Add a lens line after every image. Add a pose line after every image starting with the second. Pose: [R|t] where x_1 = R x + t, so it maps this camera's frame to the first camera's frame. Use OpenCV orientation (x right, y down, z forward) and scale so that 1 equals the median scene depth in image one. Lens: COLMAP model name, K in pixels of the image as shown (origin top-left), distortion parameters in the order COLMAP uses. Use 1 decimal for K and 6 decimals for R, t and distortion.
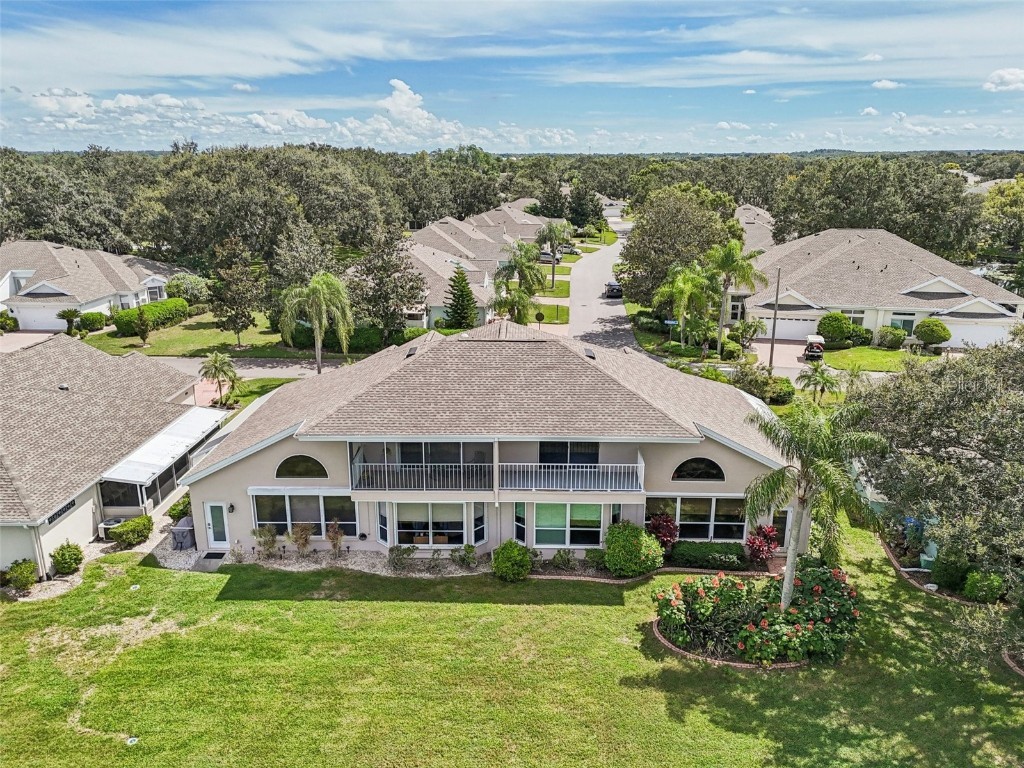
lens RADIAL K [[765.8, 0, 510.2], [0, 765.8, 376.6], [0, 0, 1]] dist [0.077336, -0.067149]
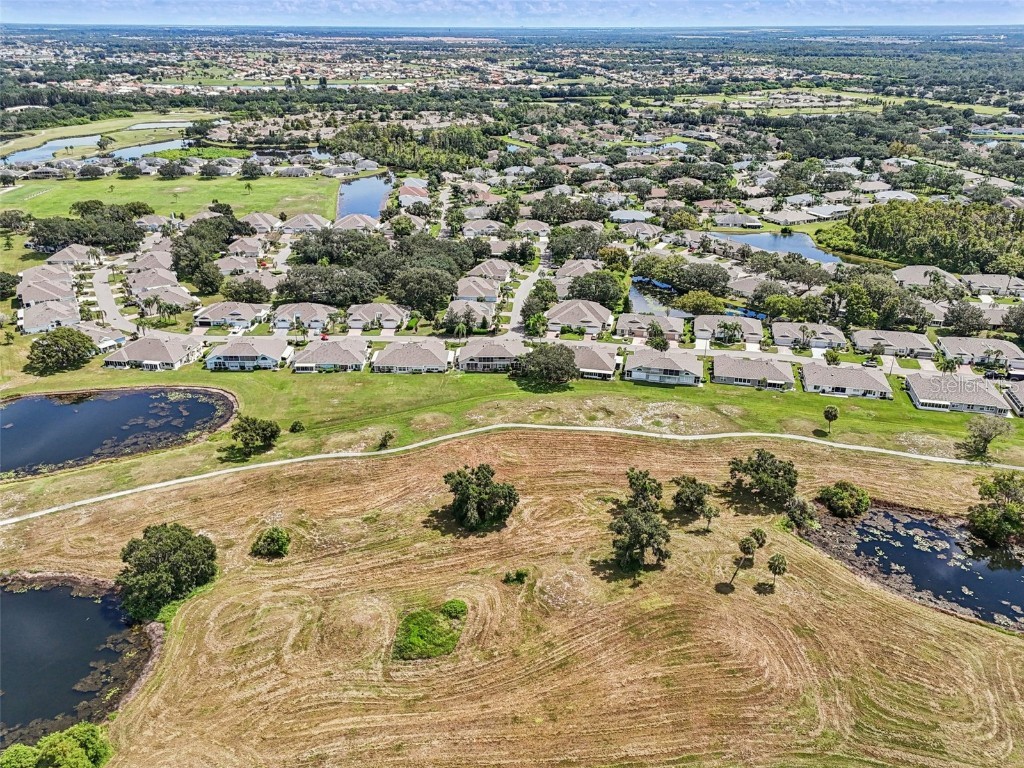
lens RADIAL K [[765.8, 0, 510.2], [0, 765.8, 376.6], [0, 0, 1]] dist [0.077336, -0.067149]
pose [[0.999841, -0.003385, 0.017500, 0.015084], [0.000746, 0.988886, 0.148673, -0.964958], [-0.017809, -0.148637, 0.988732, -7.485050]]
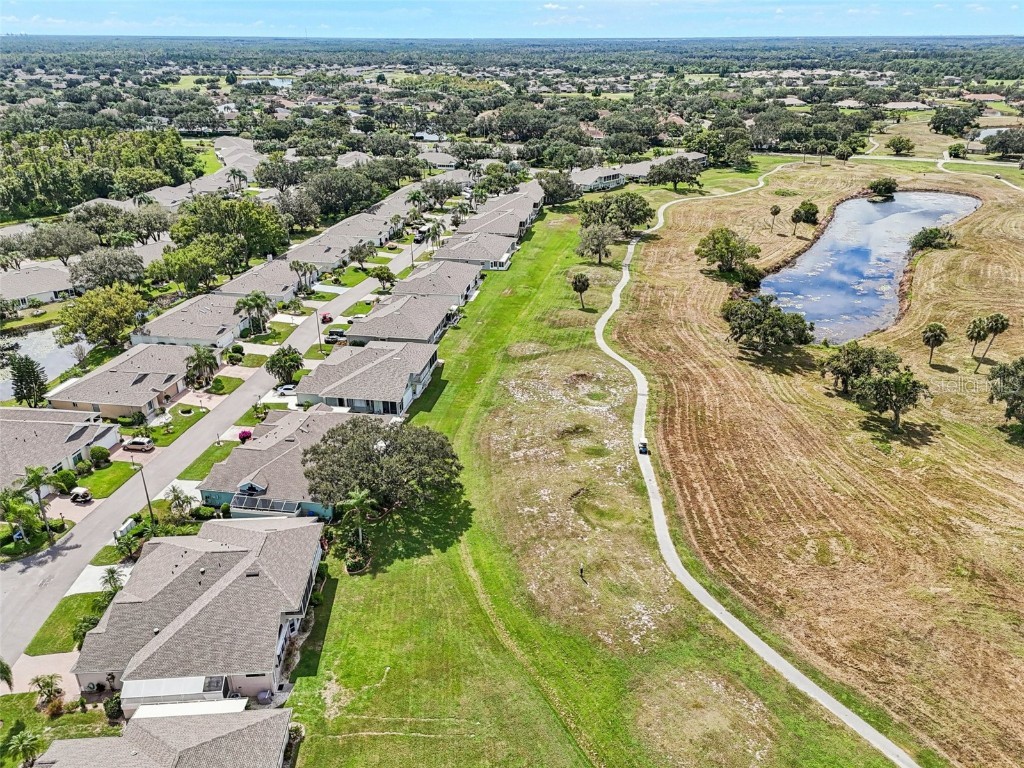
lens RADIAL K [[765.8, 0, 510.2], [0, 765.8, 376.6], [0, 0, 1]] dist [0.077336, -0.067149]
pose [[-0.089568, -0.397237, 0.913335, -2.226622], [0.272752, 0.872181, 0.406087, -1.365414], [-0.957906, 0.285487, 0.030228, -0.016435]]
